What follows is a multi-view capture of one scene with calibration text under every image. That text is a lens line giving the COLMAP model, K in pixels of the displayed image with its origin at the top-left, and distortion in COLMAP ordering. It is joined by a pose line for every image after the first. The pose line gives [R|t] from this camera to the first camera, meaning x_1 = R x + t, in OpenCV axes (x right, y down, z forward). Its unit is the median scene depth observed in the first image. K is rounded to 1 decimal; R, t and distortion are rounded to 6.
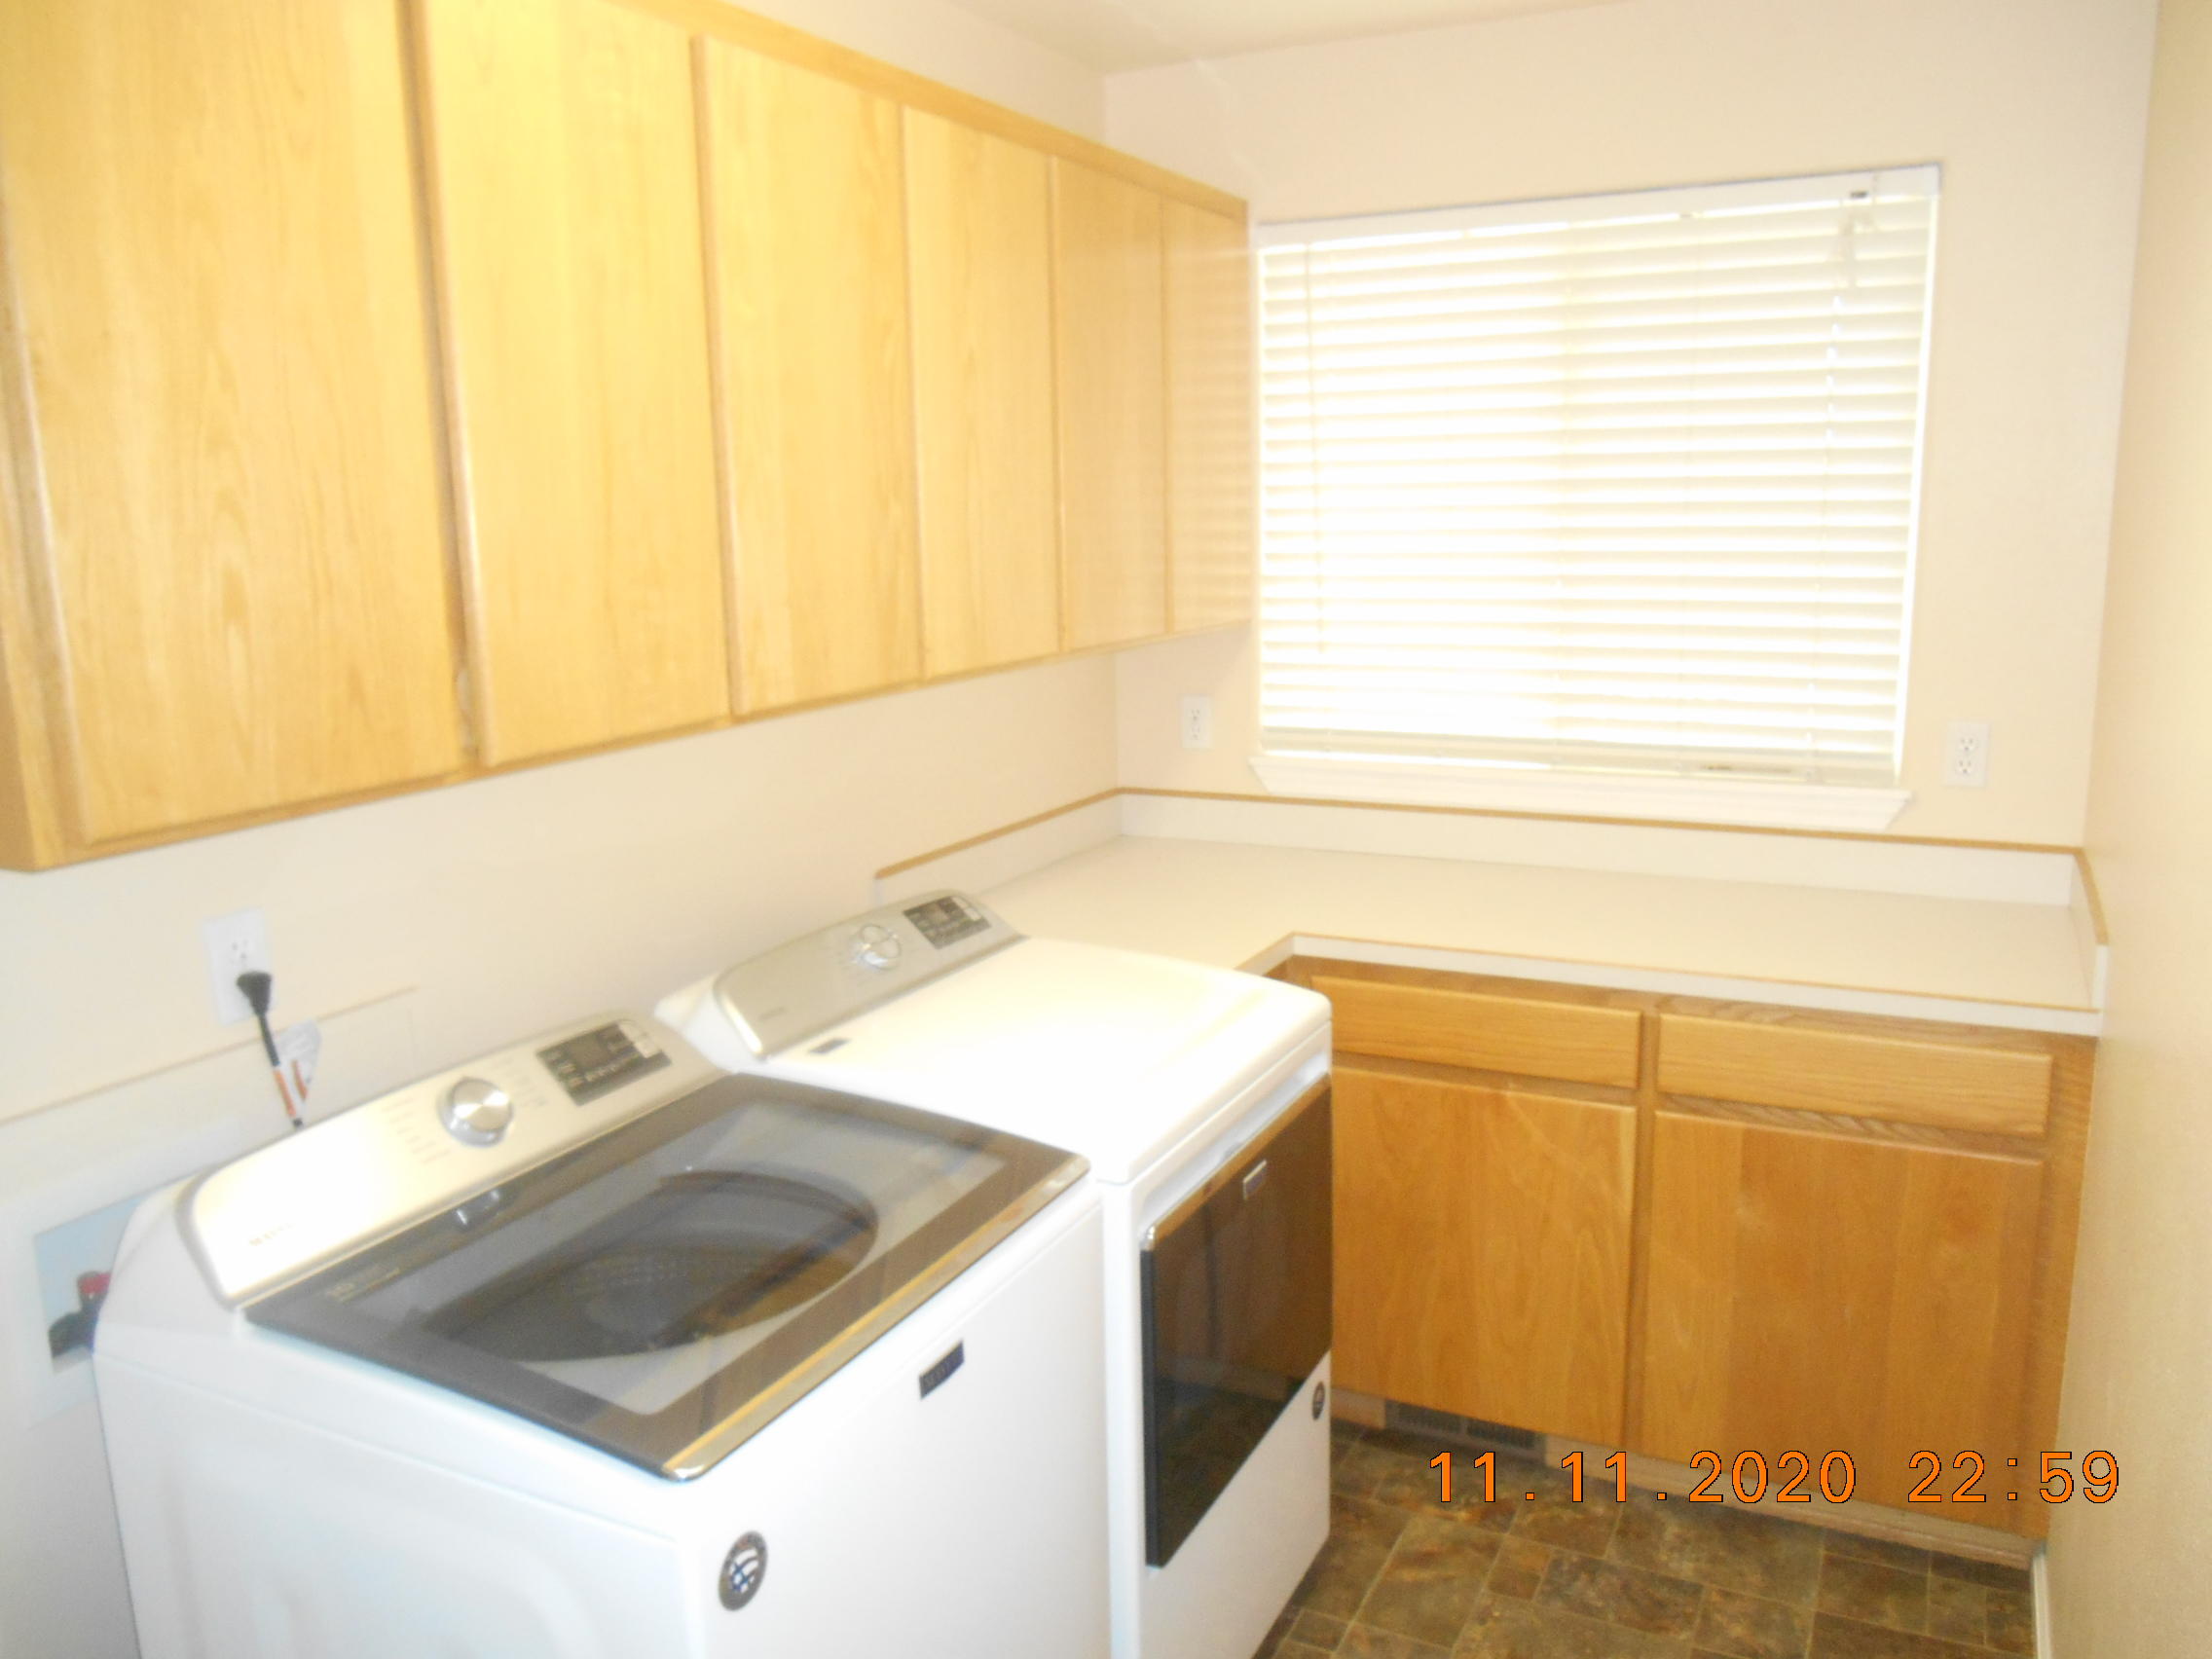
lens RADIAL K [[1711.7, 0, 1101.5], [0, 1711.7, 853.2], [0, 0, 1]] dist [-0.036044, 0.042299]
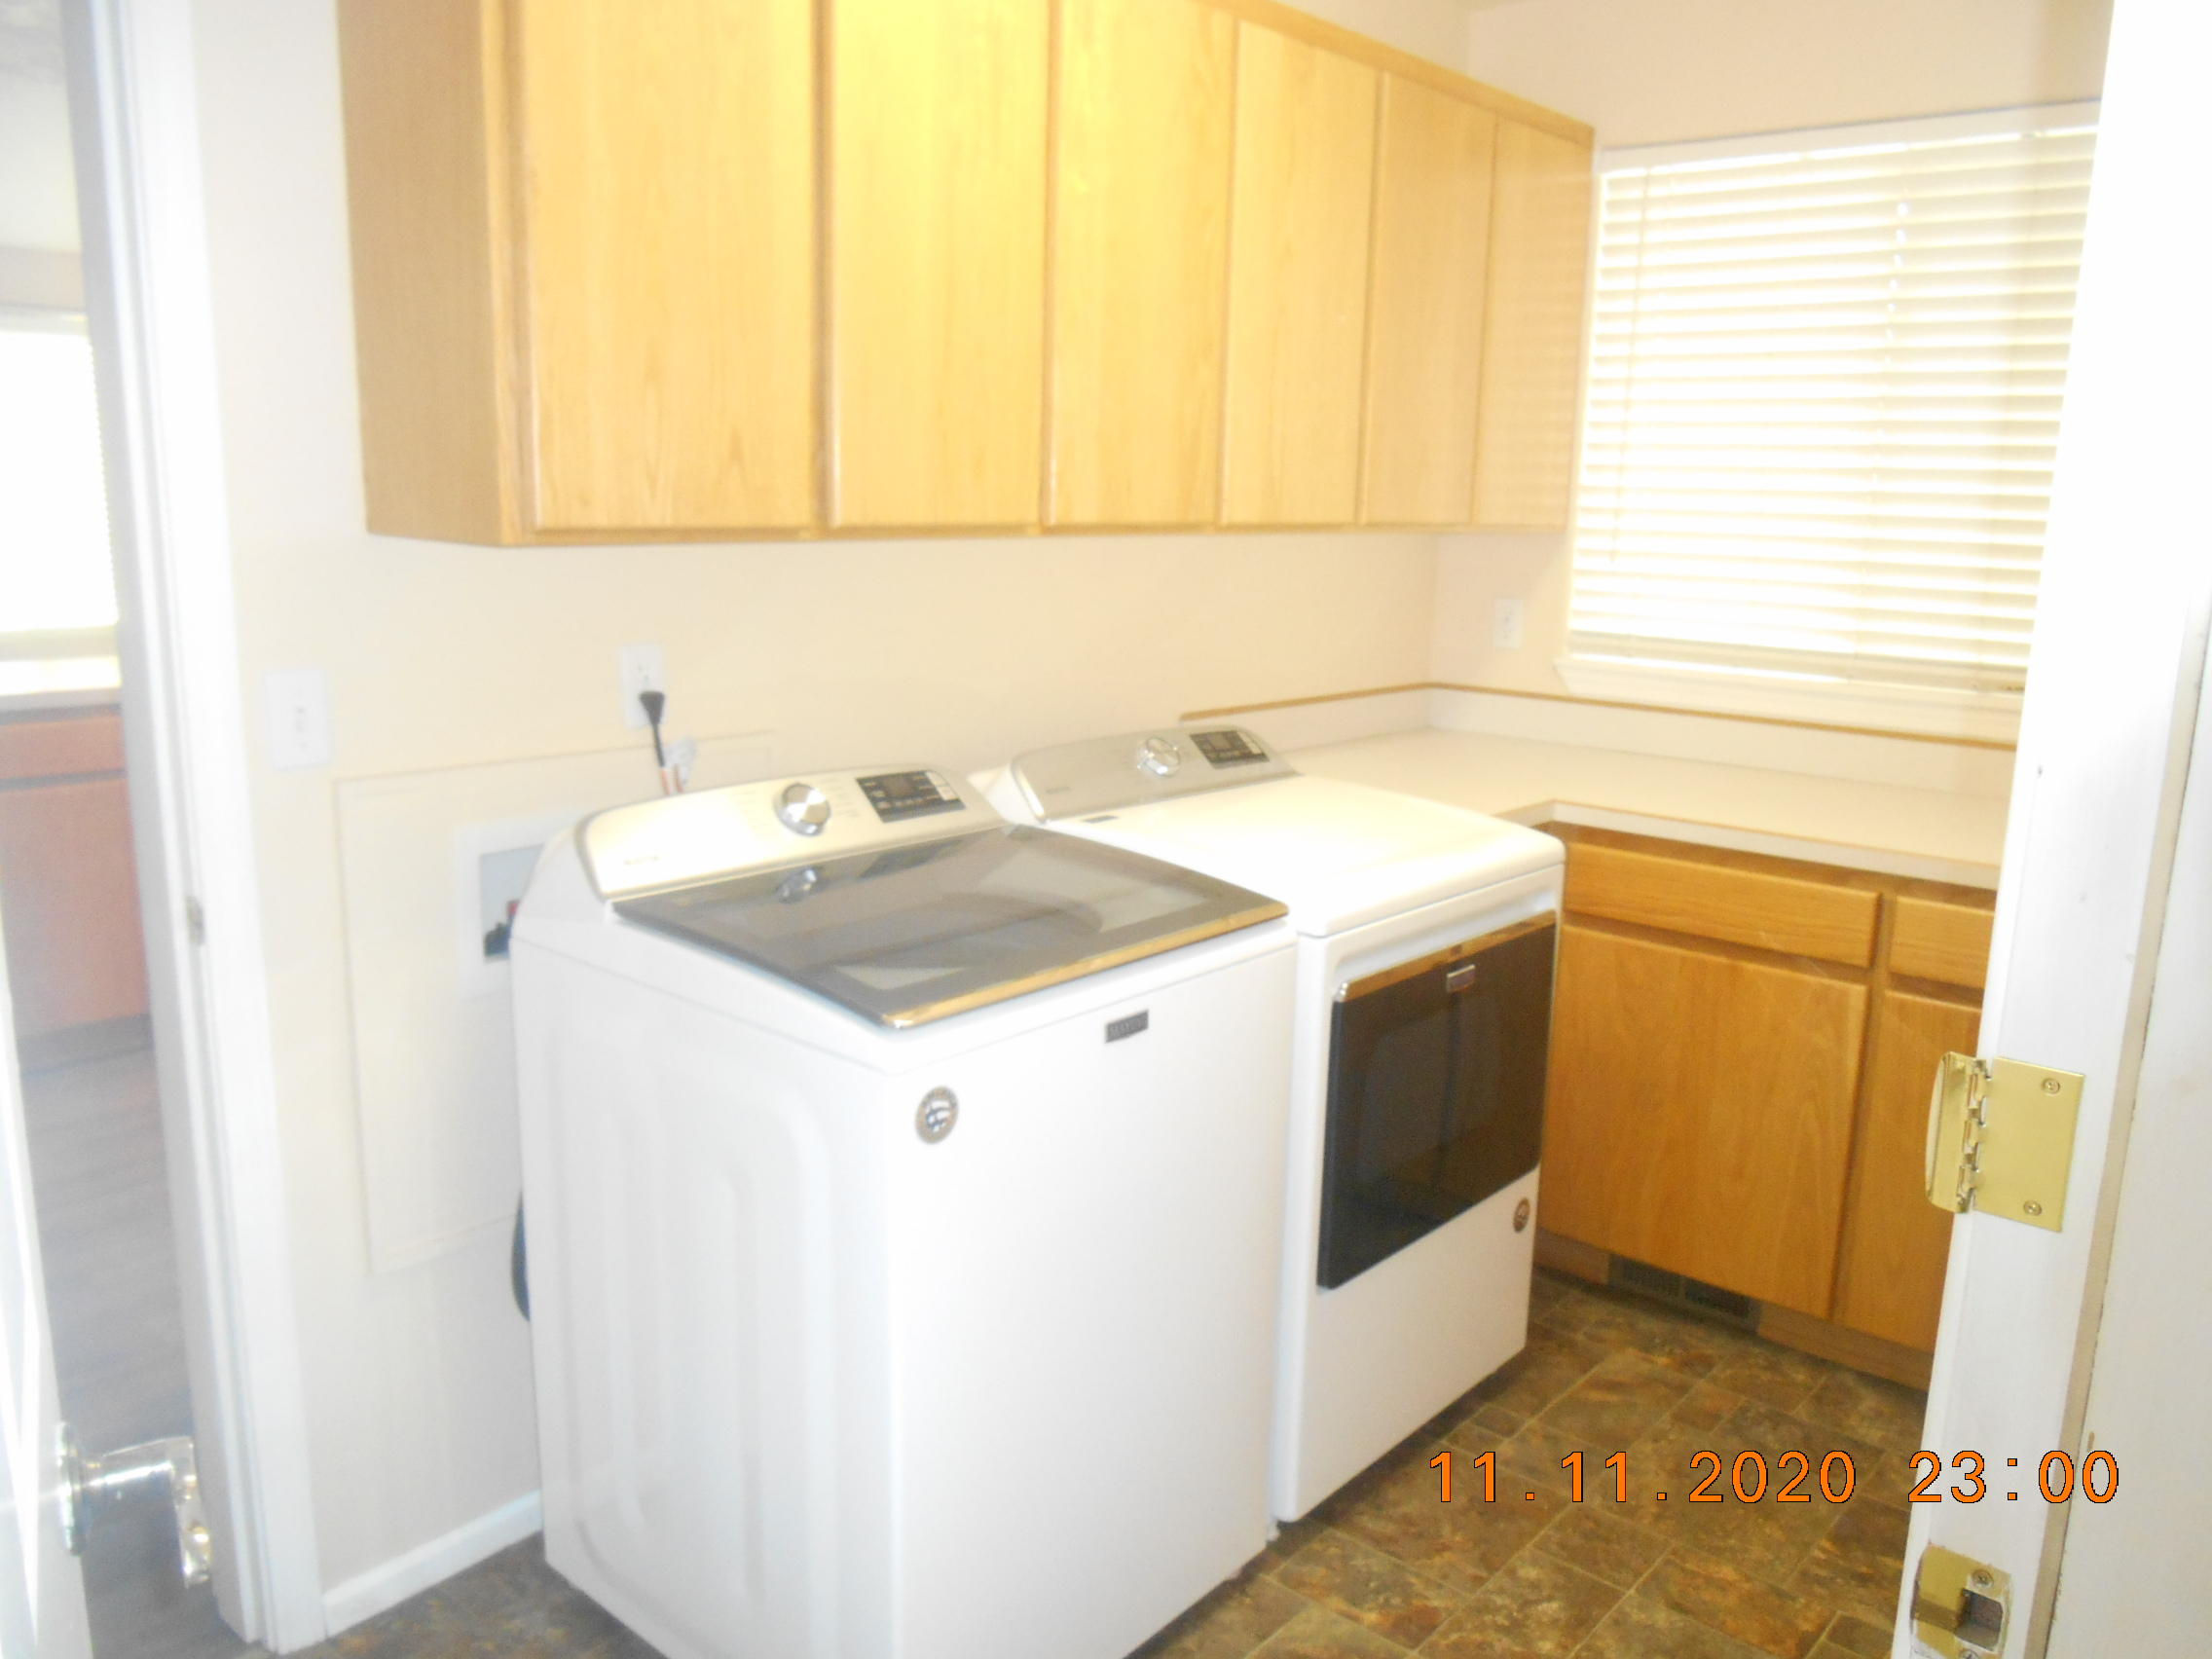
lens RADIAL K [[1695.9, 0, 1106.0], [0, 1695.9, 829.5], [0, 0, 1]] dist [-0.010302, -0.000785]
pose [[0.968874, 0.094675, -0.228735, 0.093685], [-0.094624, 0.995450, 0.011214, 0.088558], [0.228756, 0.010779, 0.973424, -0.114119]]
